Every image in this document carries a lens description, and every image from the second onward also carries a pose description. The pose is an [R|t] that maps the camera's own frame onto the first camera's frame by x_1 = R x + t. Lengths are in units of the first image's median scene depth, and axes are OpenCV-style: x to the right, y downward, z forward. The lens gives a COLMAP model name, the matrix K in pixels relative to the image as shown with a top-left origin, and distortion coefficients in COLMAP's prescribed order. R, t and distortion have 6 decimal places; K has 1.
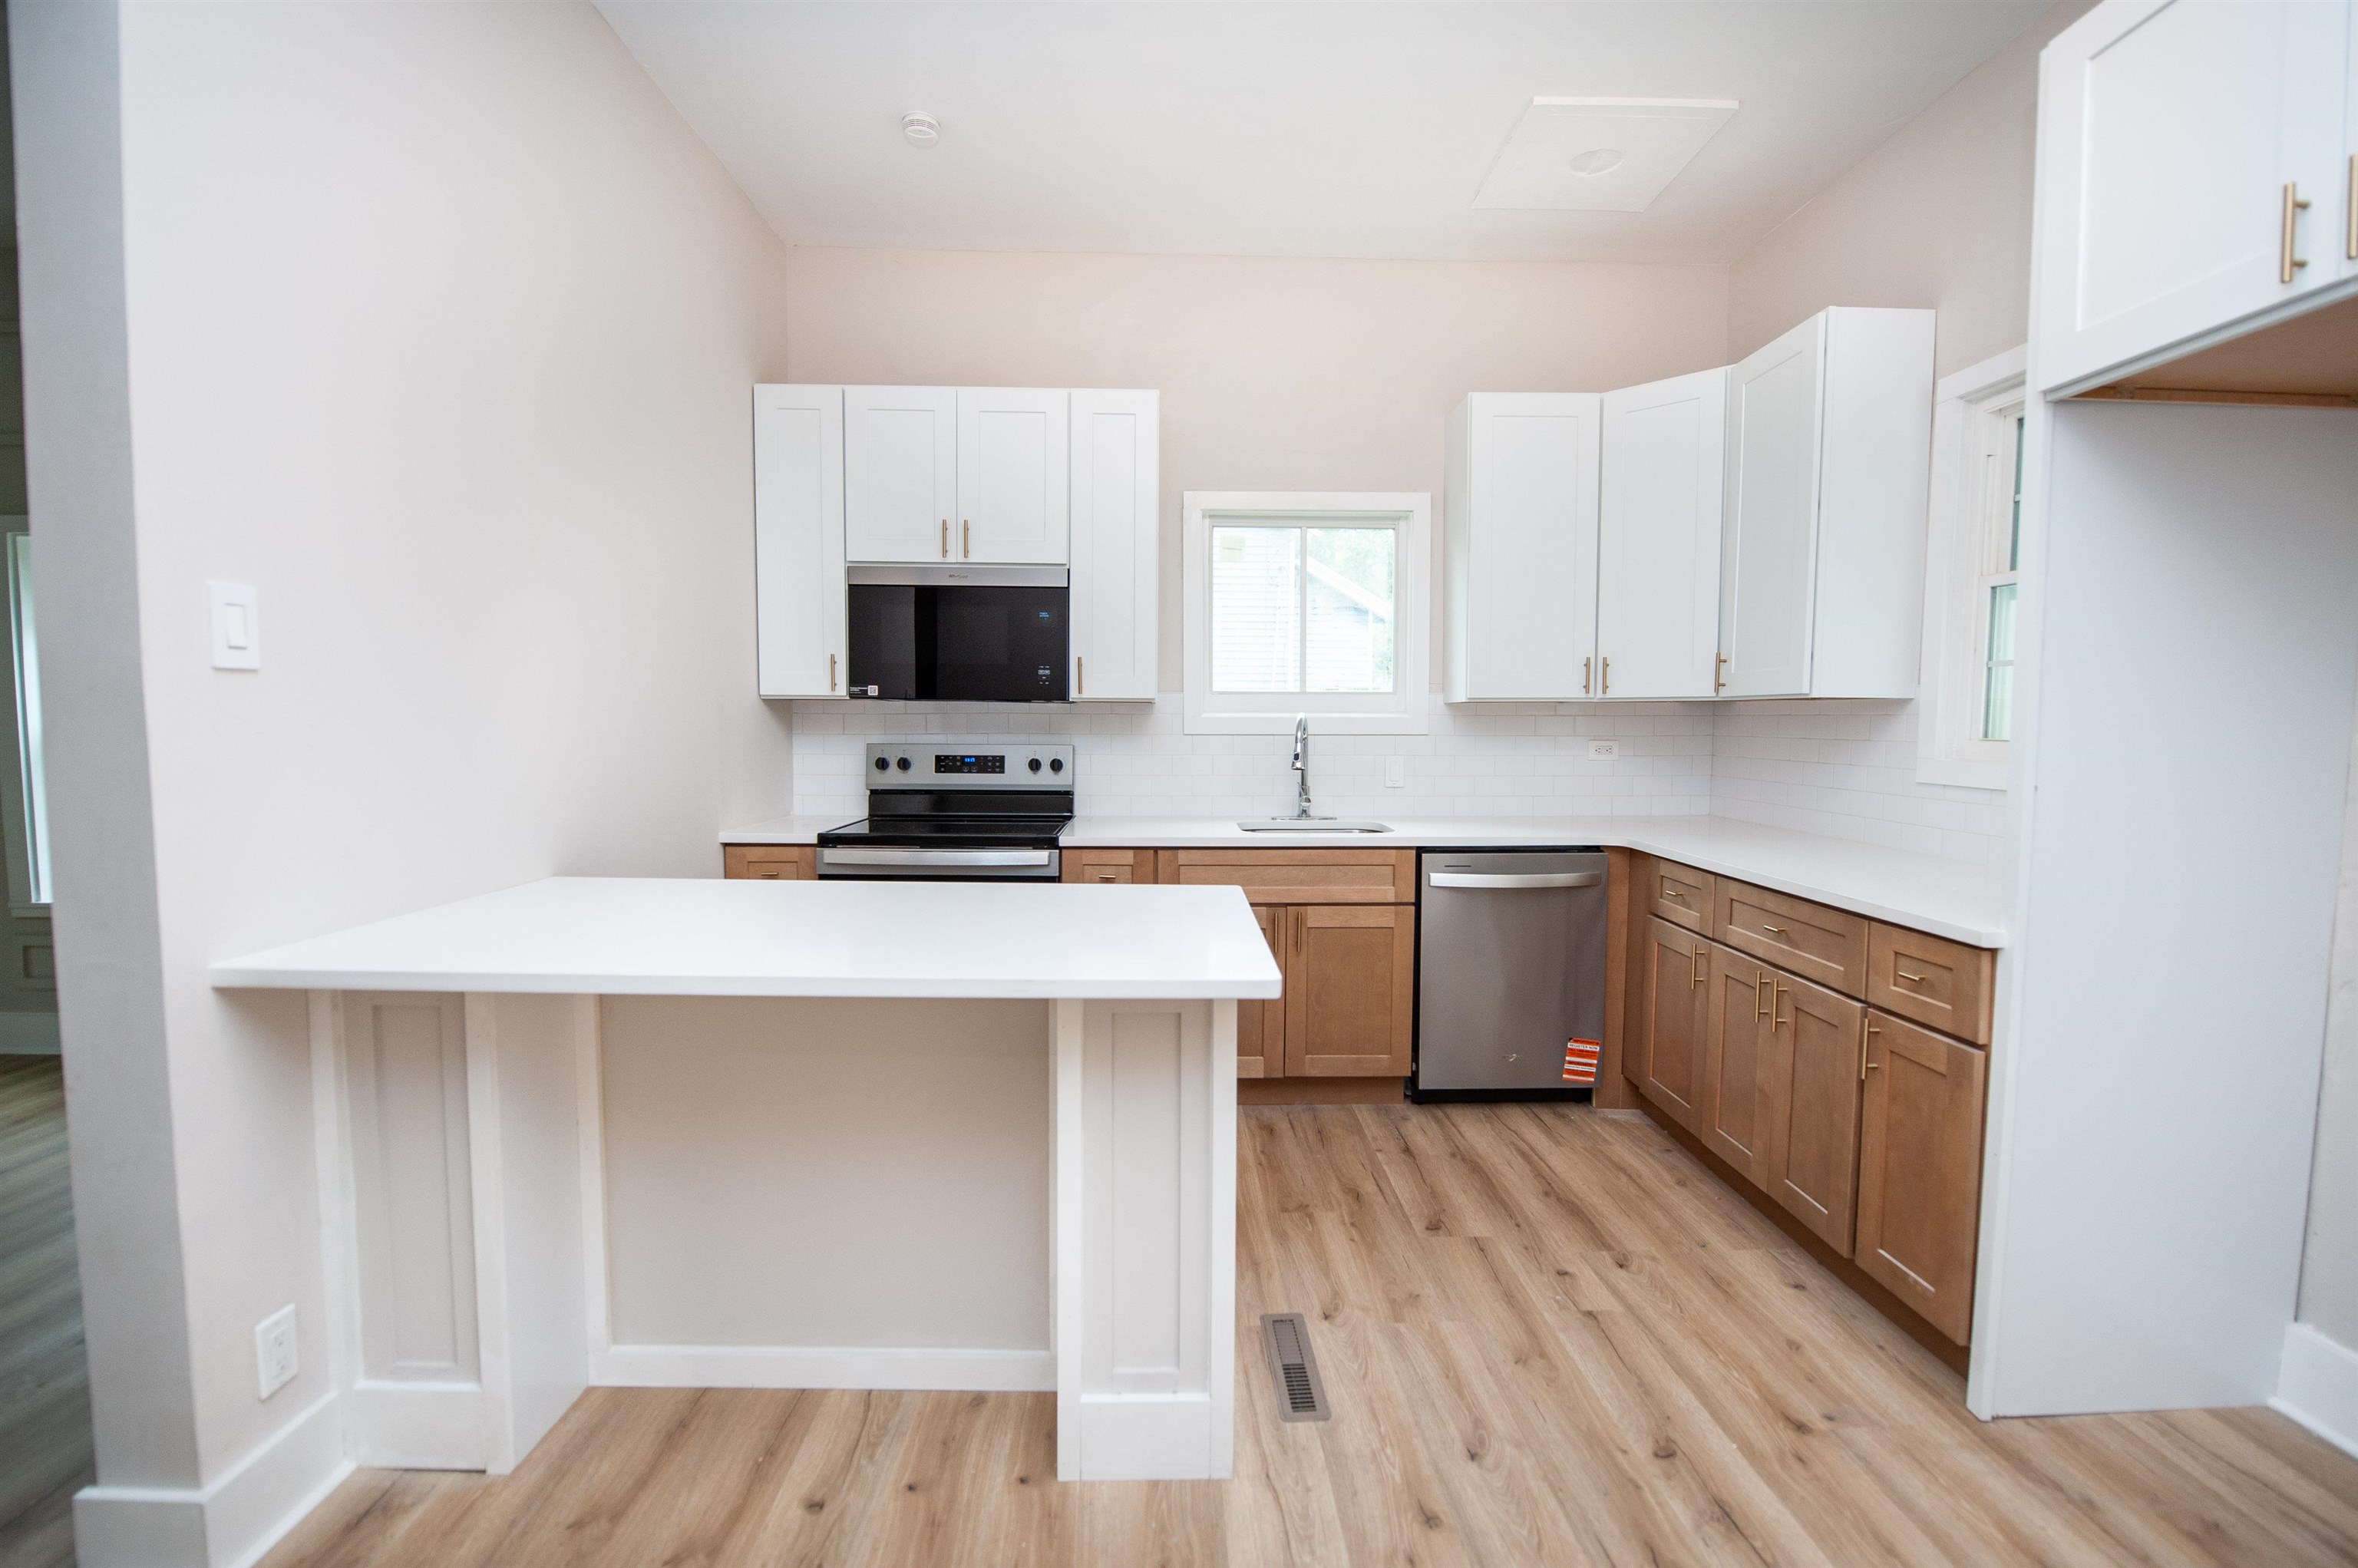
lens RADIAL K [[1013.8, 0, 1179.0], [0, 1013.8, 784.0], [0, 0, 1]] dist [-0.021650, -0.000199]
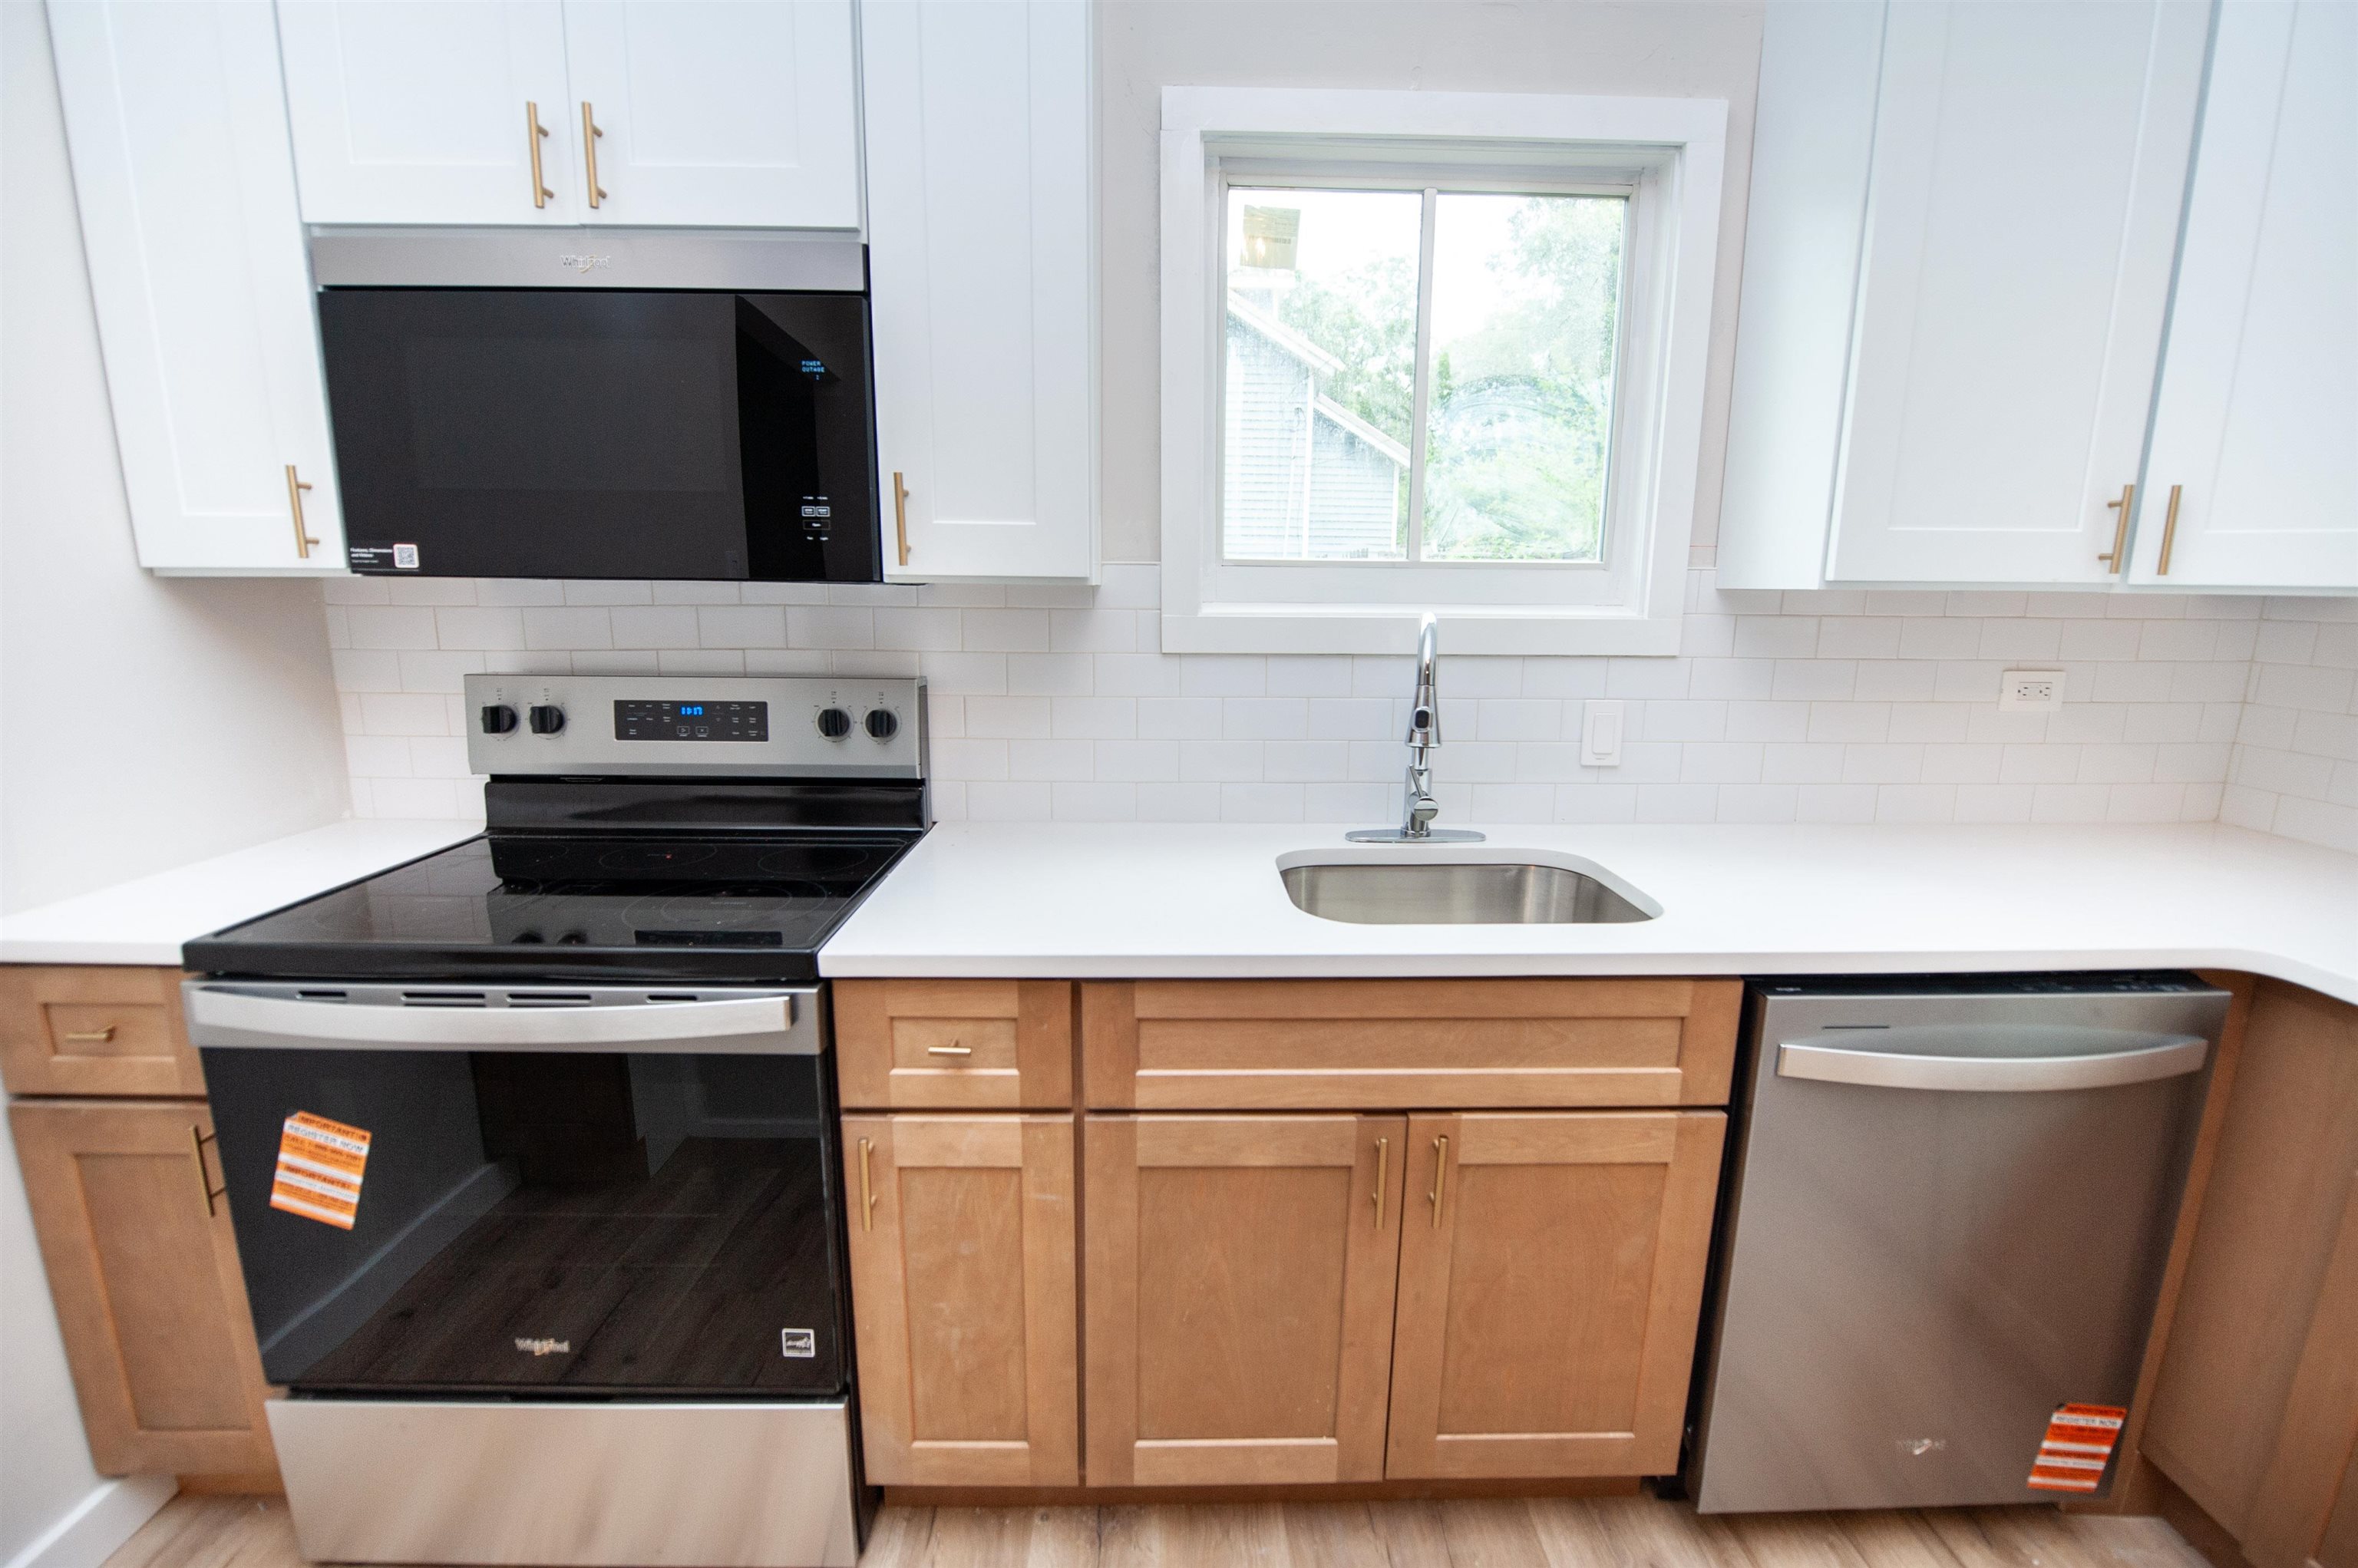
lens RADIAL K [[990.1, 0, 1186.8], [0, 990.1, 785.0], [0, 0, 1]] dist [-0.016826, -0.001394]
pose [[0.999969, 0.004389, 0.006543, 0.015685], [-0.005245, 0.990526, 0.137222, -0.059470], [-0.005879, -0.137252, 0.990519, 0.622108]]
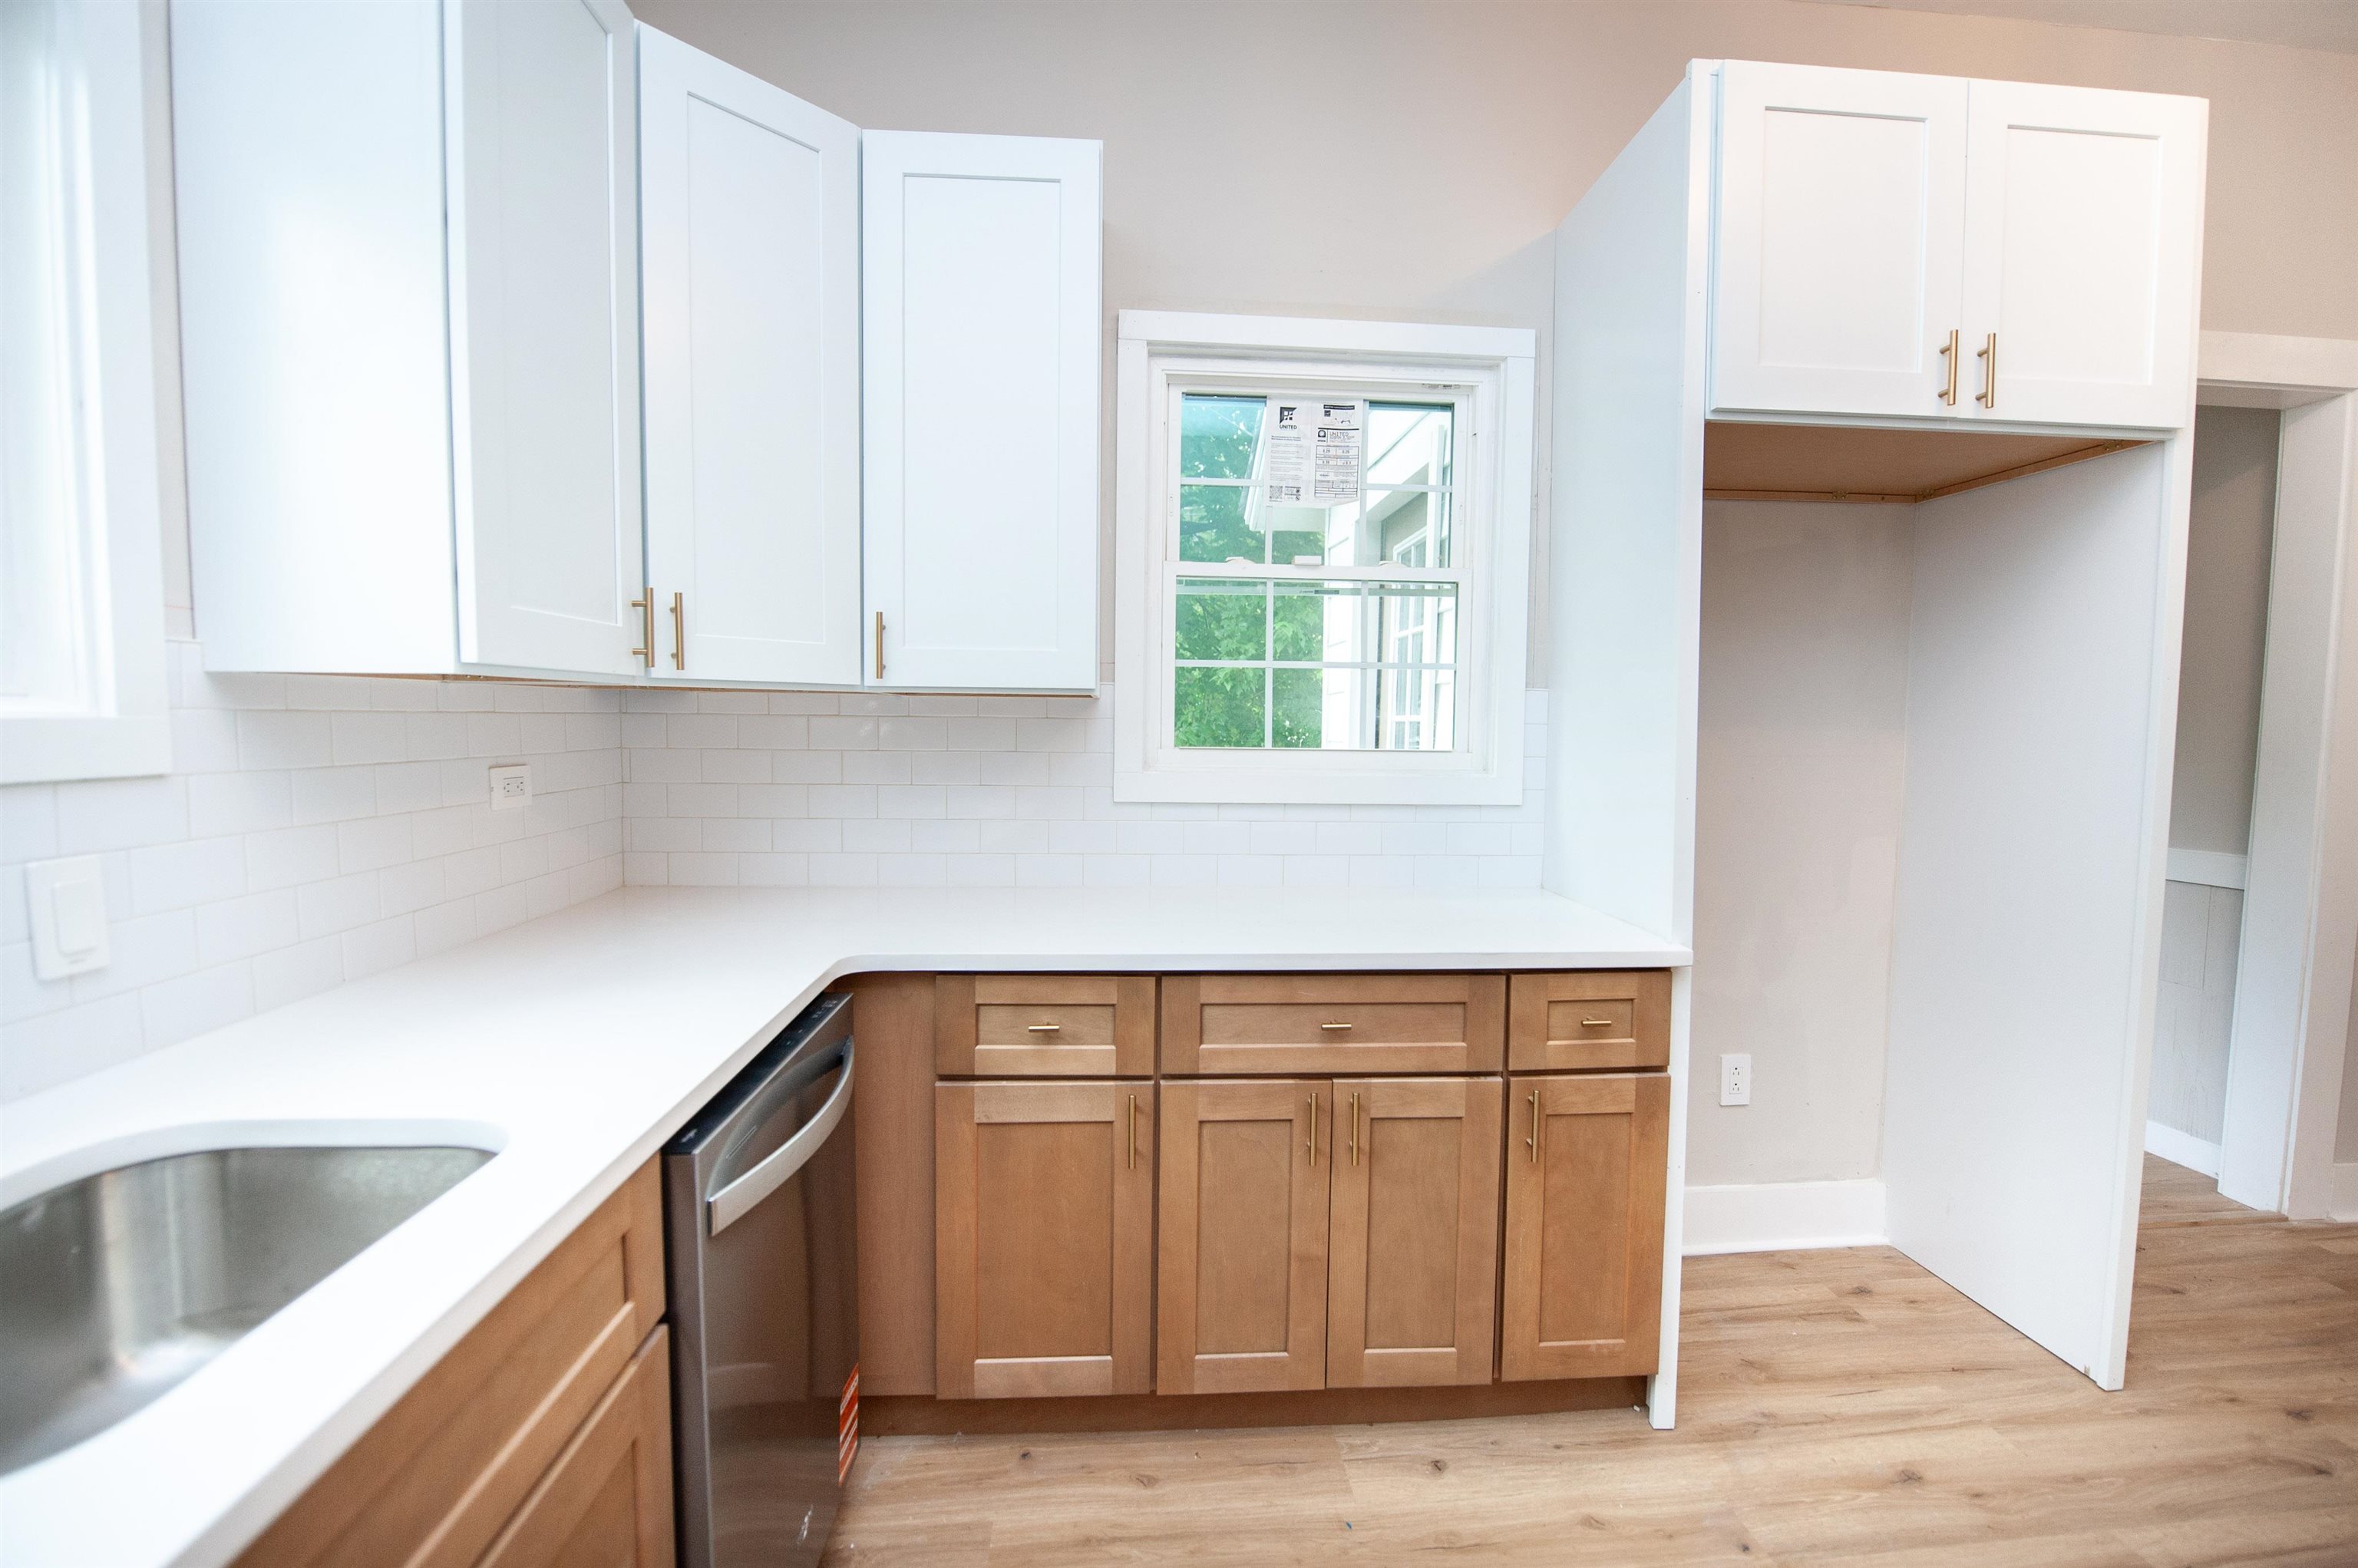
lens RADIAL K [[1013.8, 0, 1179.0], [0, 1013.8, 784.0], [0, 0, 1]] dist [-0.021650, -0.000199]
pose [[-0.053990, -0.063716, 0.996507, -0.073708], [0.053841, 0.996325, 0.066621, -0.057621], [-0.997089, 0.057250, -0.050361, 0.830988]]
